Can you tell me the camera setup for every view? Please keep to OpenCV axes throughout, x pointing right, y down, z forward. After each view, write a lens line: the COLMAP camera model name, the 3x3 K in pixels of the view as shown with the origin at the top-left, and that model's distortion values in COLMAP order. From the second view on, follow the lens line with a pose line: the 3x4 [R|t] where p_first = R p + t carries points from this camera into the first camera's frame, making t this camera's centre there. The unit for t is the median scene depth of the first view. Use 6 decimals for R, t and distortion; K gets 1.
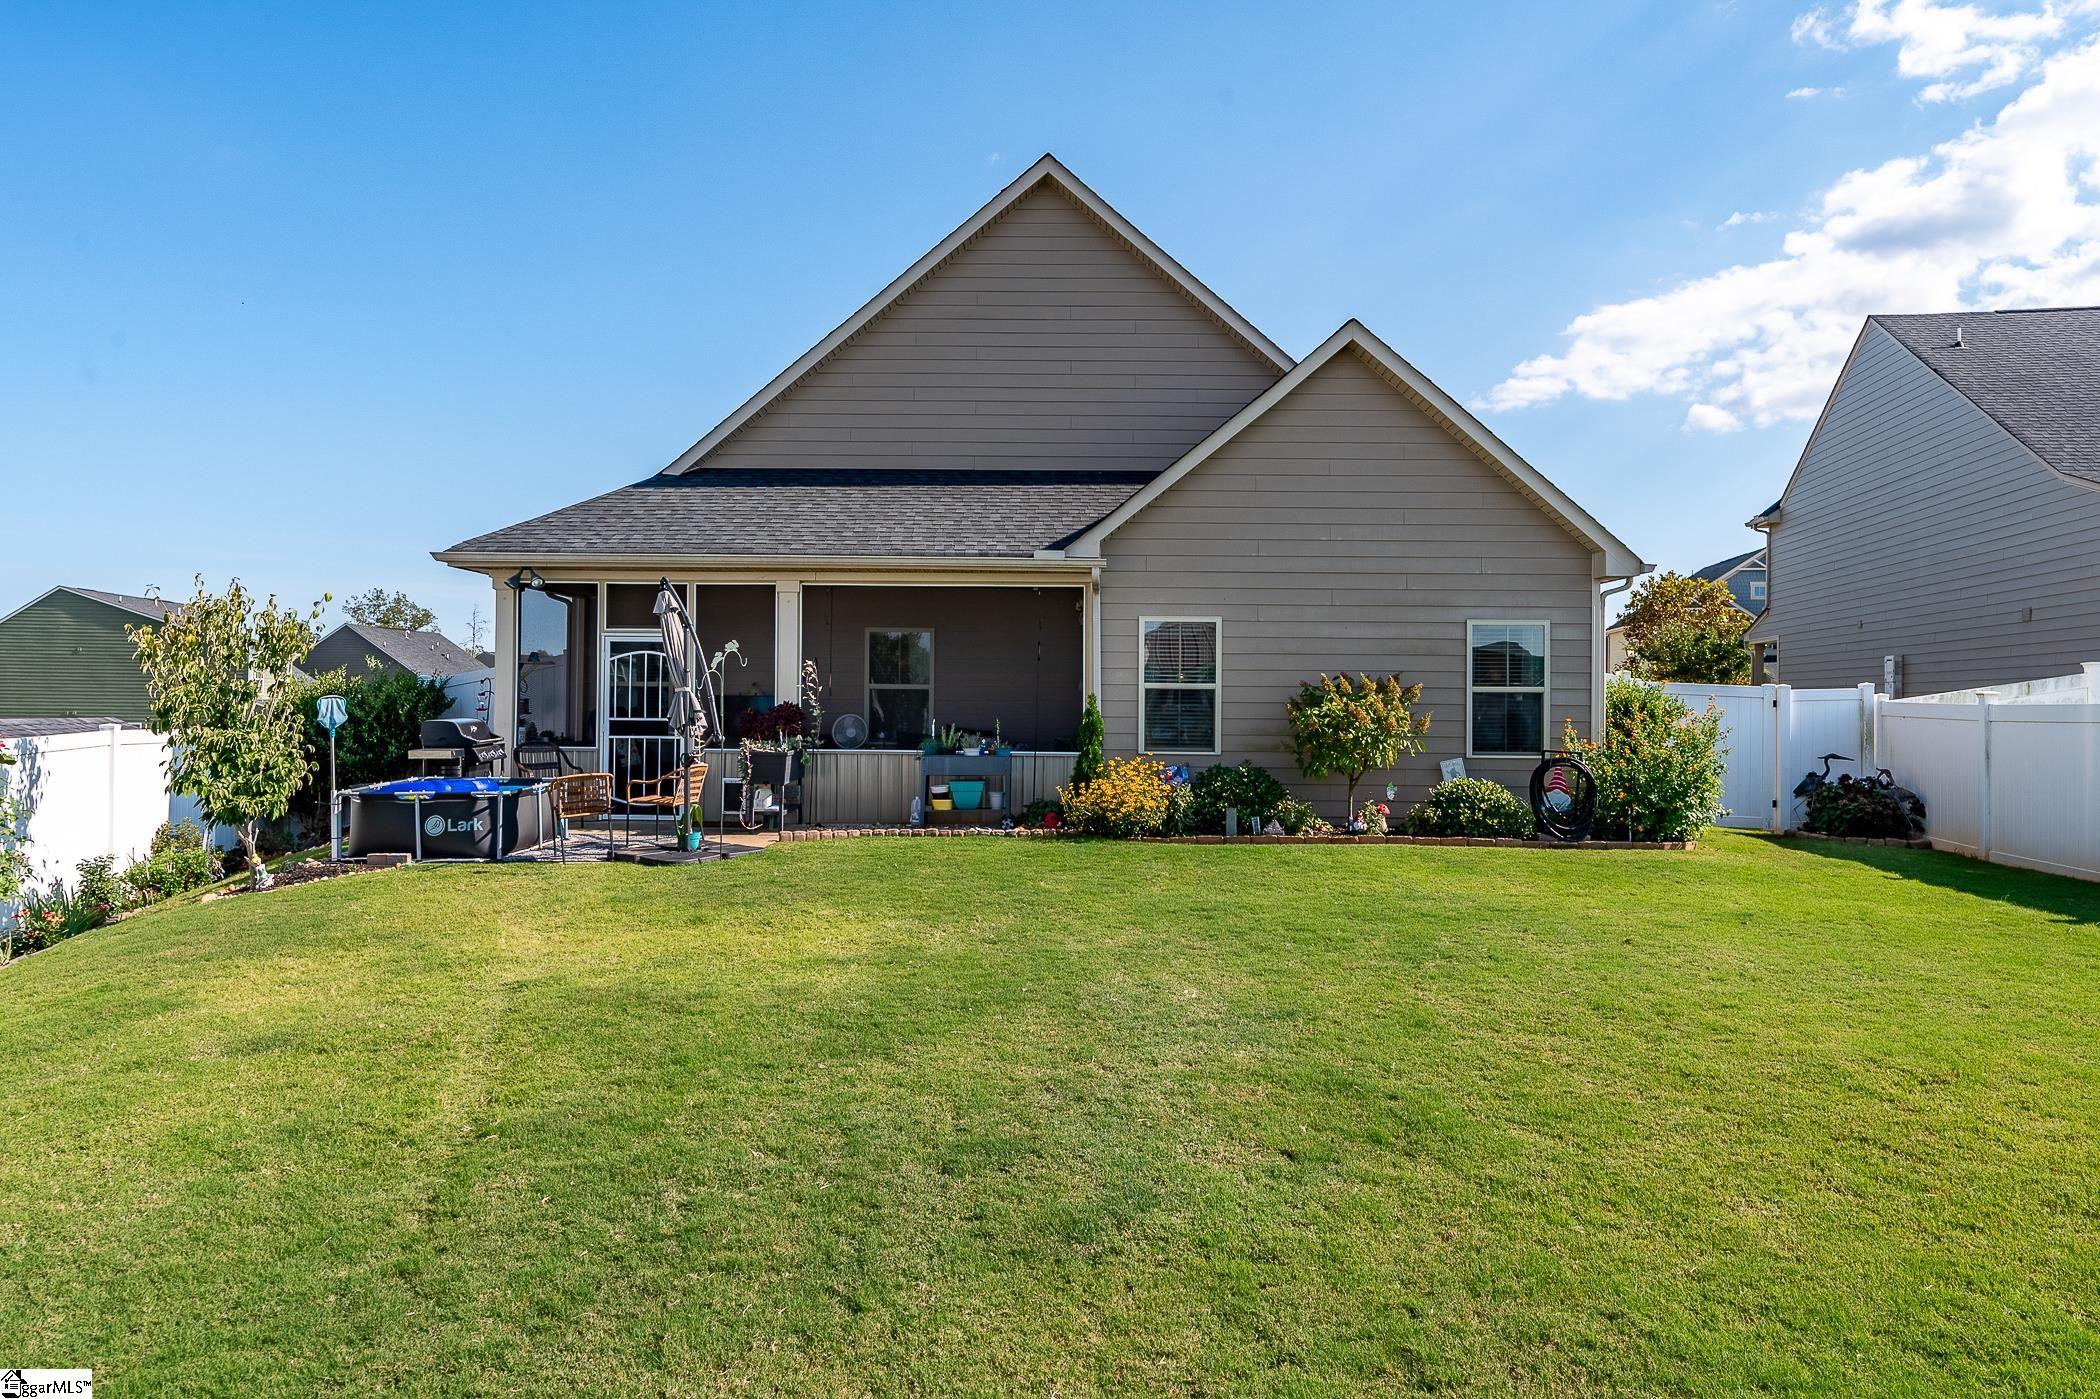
lens RADIAL K [[1257.7, 0, 1050.0], [0, 1257.7, 699.5], [0, 0, 1]] dist [0.002950, 0.000831]
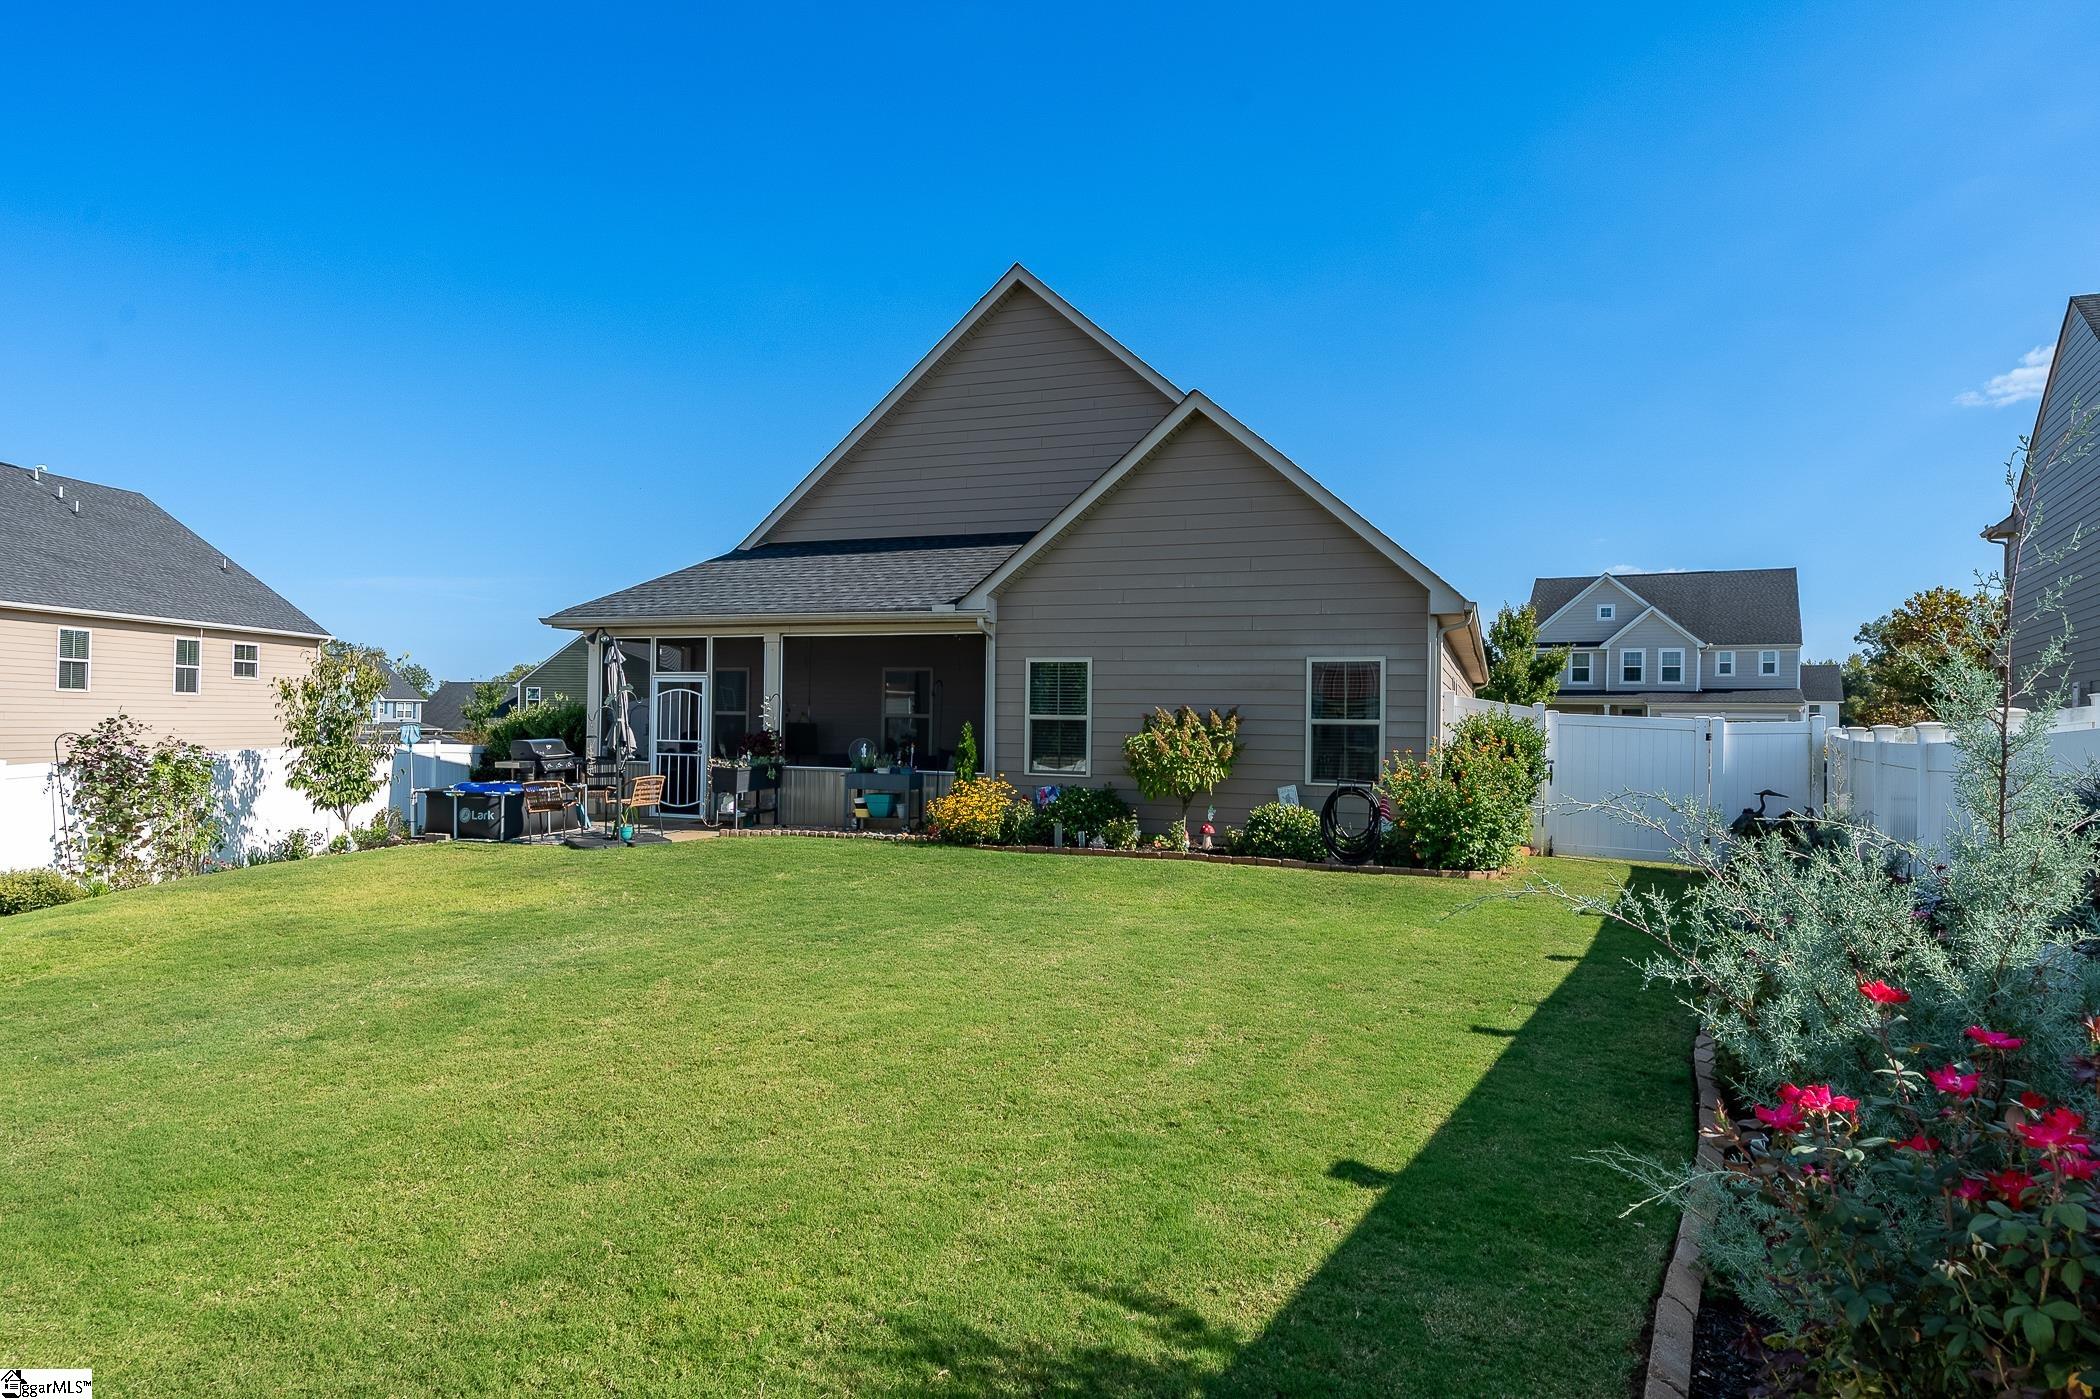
lens RADIAL K [[1161.0, 0, 1049.9], [0, 1161.0, 720.6], [0, 0, 1]] dist [-0.000825, -0.000364]
pose [[0.943050, 0.004956, -0.332615, 0.455735], [-0.004804, 0.999988, 0.001279, -0.009088], [0.332618, 0.000392, 0.943062, -0.014430]]
